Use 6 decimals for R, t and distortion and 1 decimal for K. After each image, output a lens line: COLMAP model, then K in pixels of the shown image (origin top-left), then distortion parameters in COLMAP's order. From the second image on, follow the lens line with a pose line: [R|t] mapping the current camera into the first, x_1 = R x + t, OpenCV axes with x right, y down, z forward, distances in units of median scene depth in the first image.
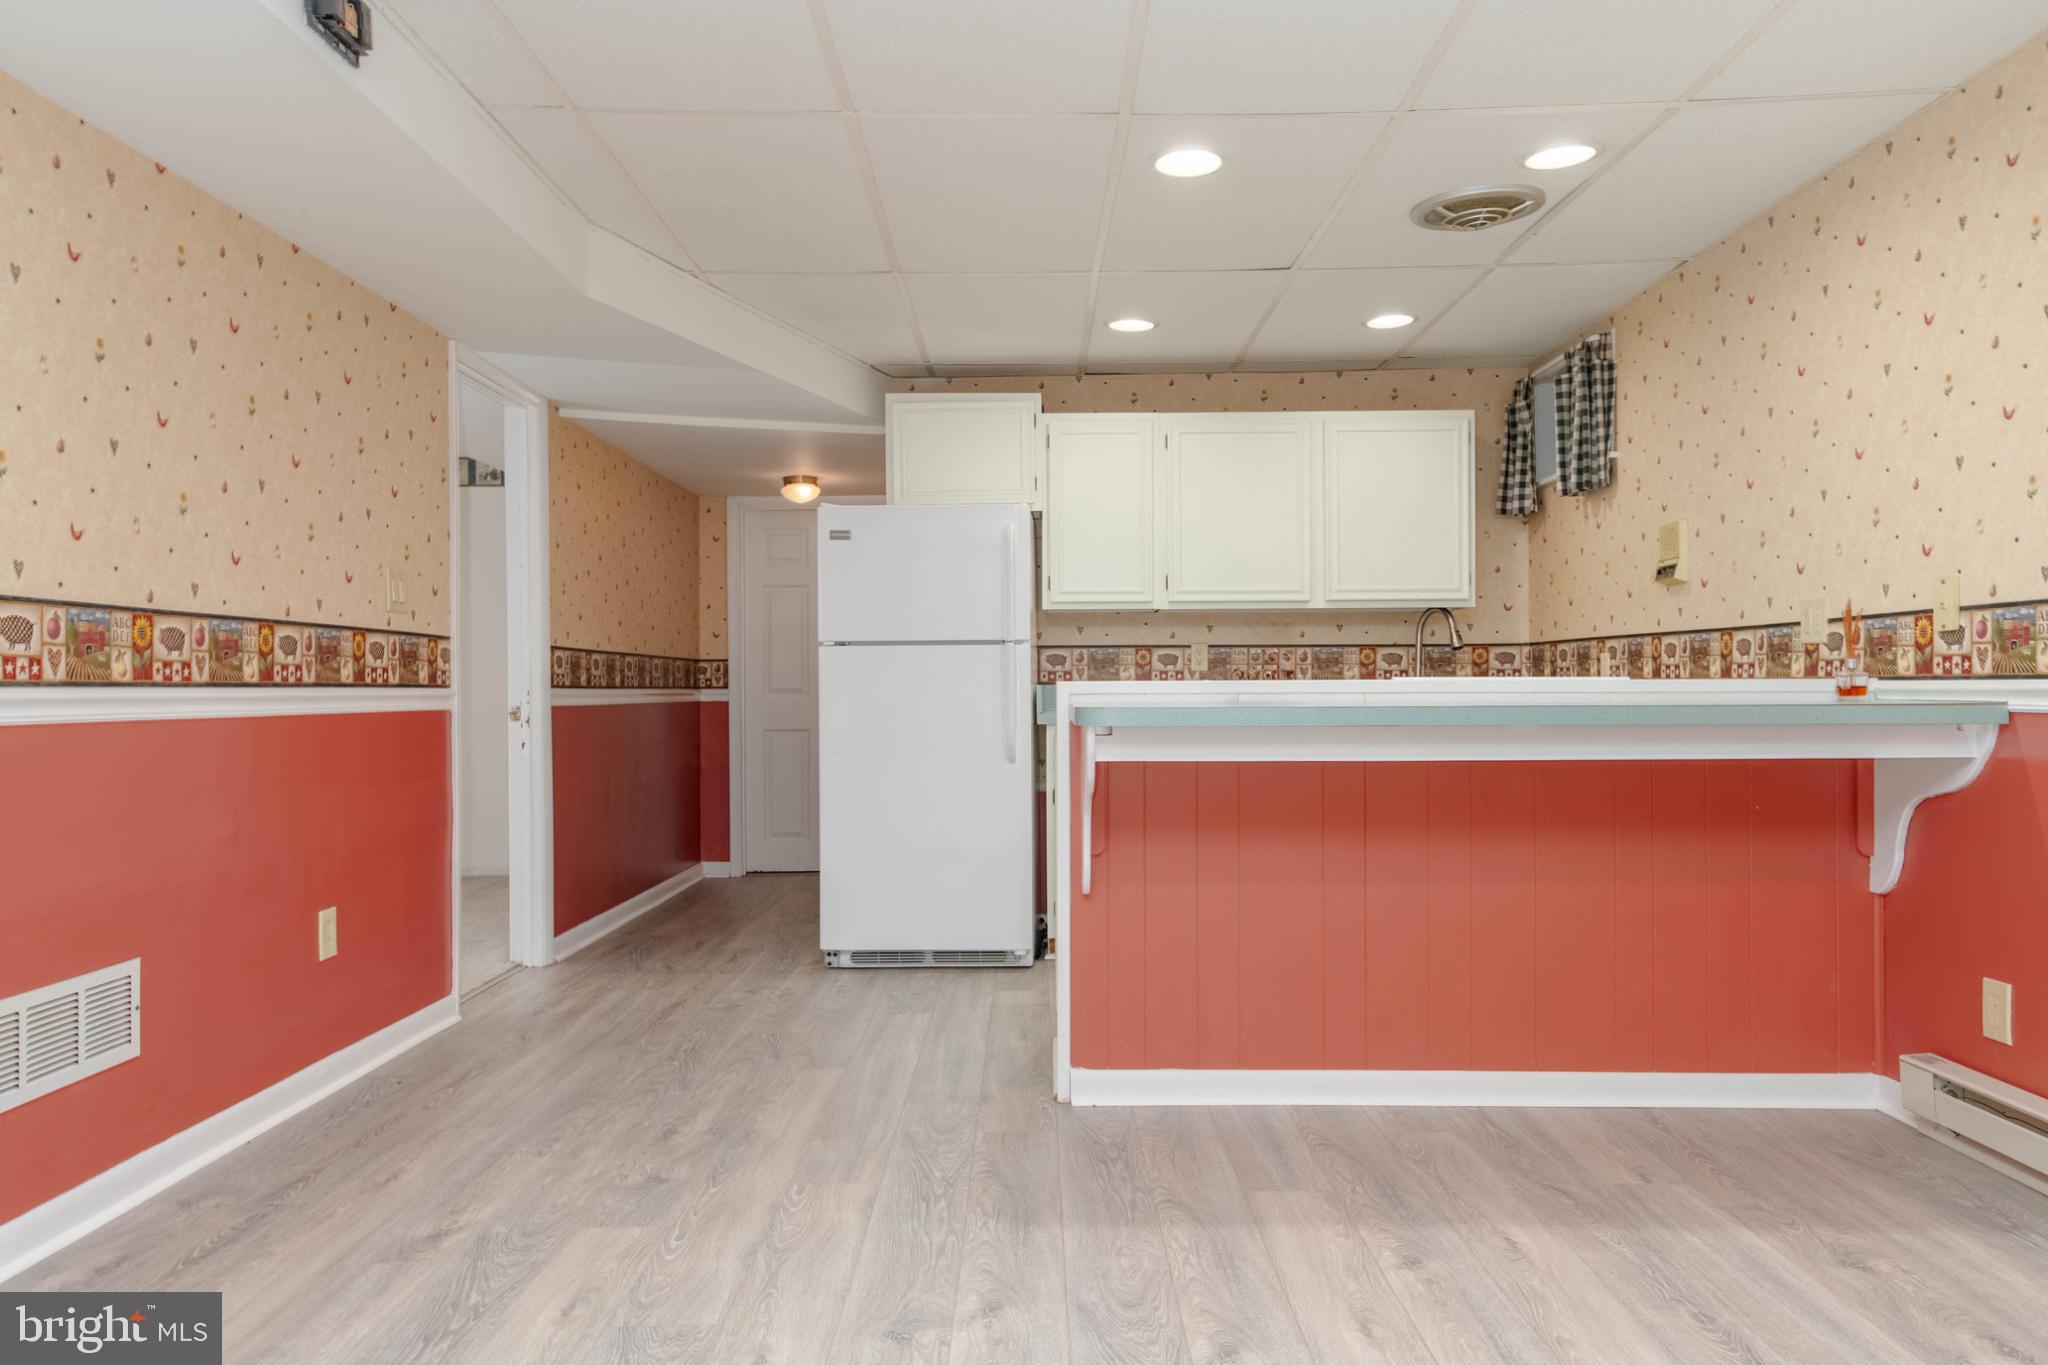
lens RADIAL K [[1412.0, 0, 1027.4], [0, 1412.0, 692.4], [0, 0, 1]] dist [0.034133, 0.000643]
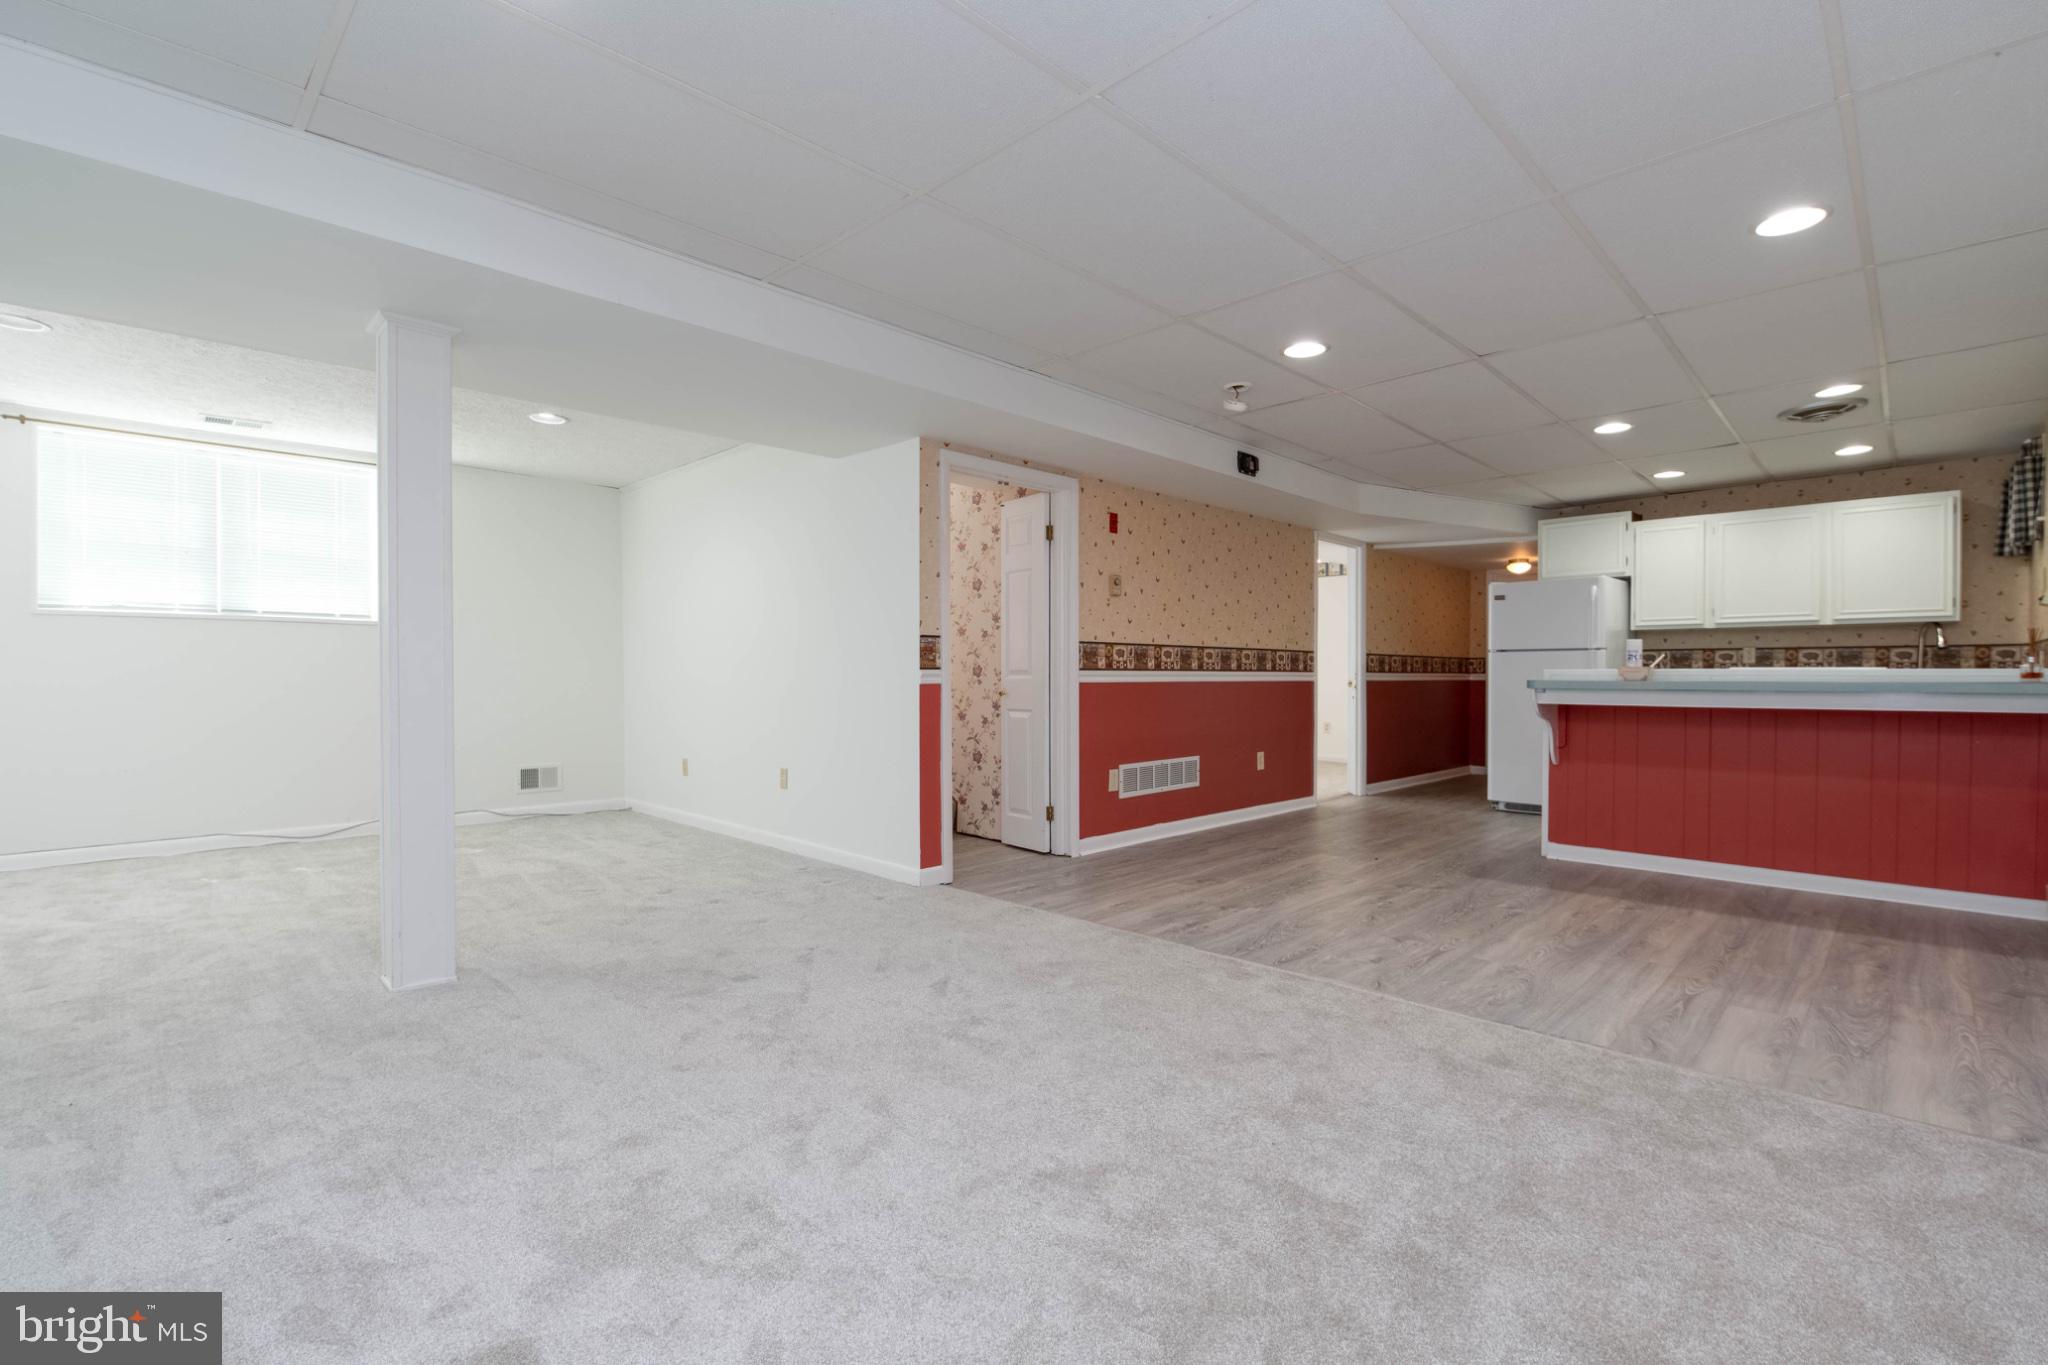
lens RADIAL K [[924.6, 0, 1025.8], [0, 924.6, 684.5], [0, 0, 1]] dist [-0.017049, -0.000167]
pose [[0.705096, 0.011873, -0.709012, 0.326611], [-0.005945, 0.999924, 0.010832, 0.003597], [0.709087, -0.003422, 0.705113, -0.419057]]
